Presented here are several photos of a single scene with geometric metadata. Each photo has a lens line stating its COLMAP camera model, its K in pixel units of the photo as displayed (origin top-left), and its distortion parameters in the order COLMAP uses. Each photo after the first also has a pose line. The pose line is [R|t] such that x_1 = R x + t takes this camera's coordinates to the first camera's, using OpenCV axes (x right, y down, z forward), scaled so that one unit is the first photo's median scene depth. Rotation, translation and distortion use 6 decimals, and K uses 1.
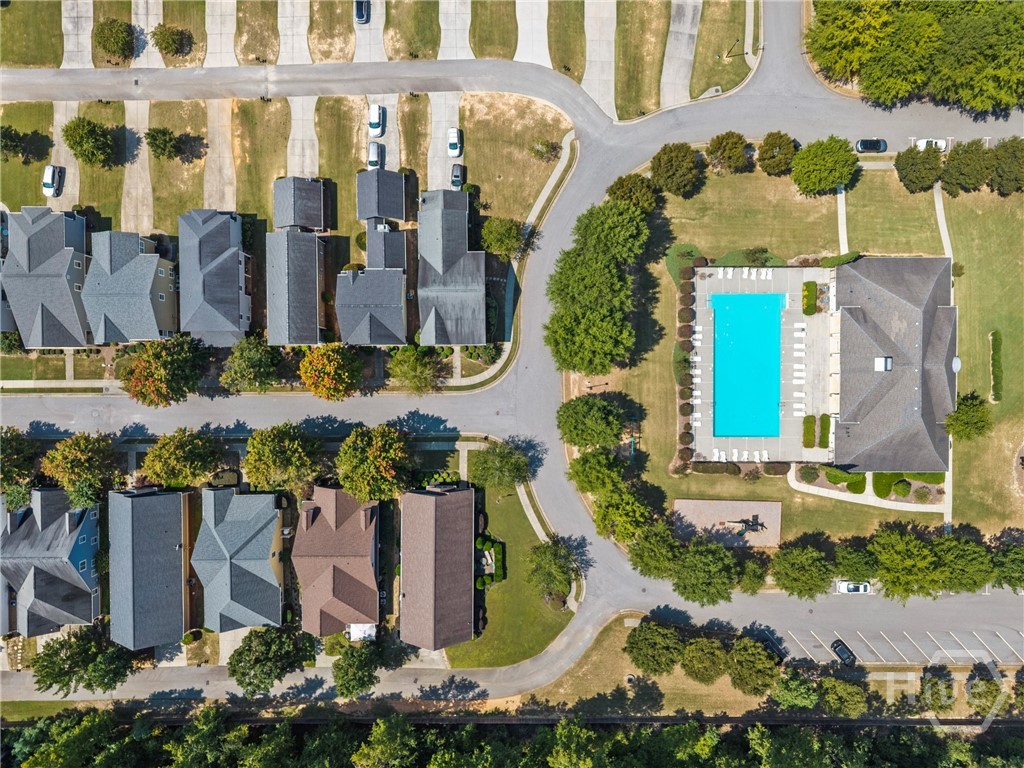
lens RADIAL K [[670.5, 0, 507.4], [0, 670.5, 387.0], [0, 0, 1]] dist [-0.008633, 0.002912]
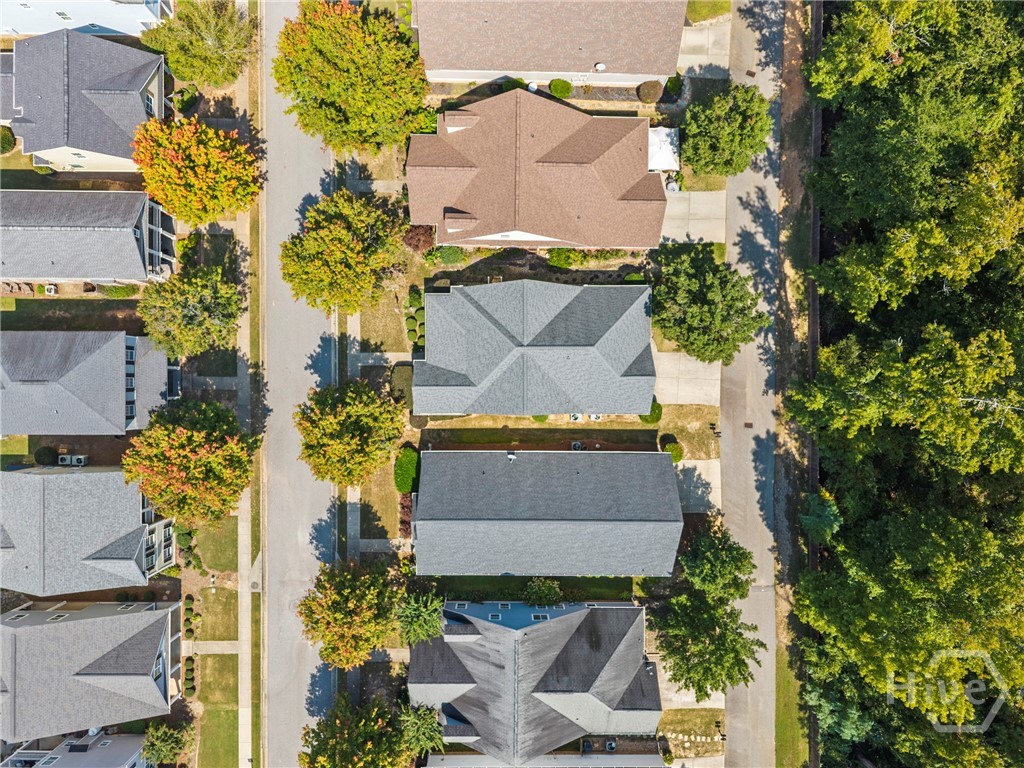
lens RADIAL K [[670.5, 0, 507.4], [0, 670.5, 387.0], [0, 0, 1]] dist [-0.008633, 0.002912]
pose [[0.008917, -0.999927, -0.008212, -0.227826], [0.999960, 0.008918, -0.000108, 0.125500], [0.000181, -0.008211, 0.999966, 0.221342]]
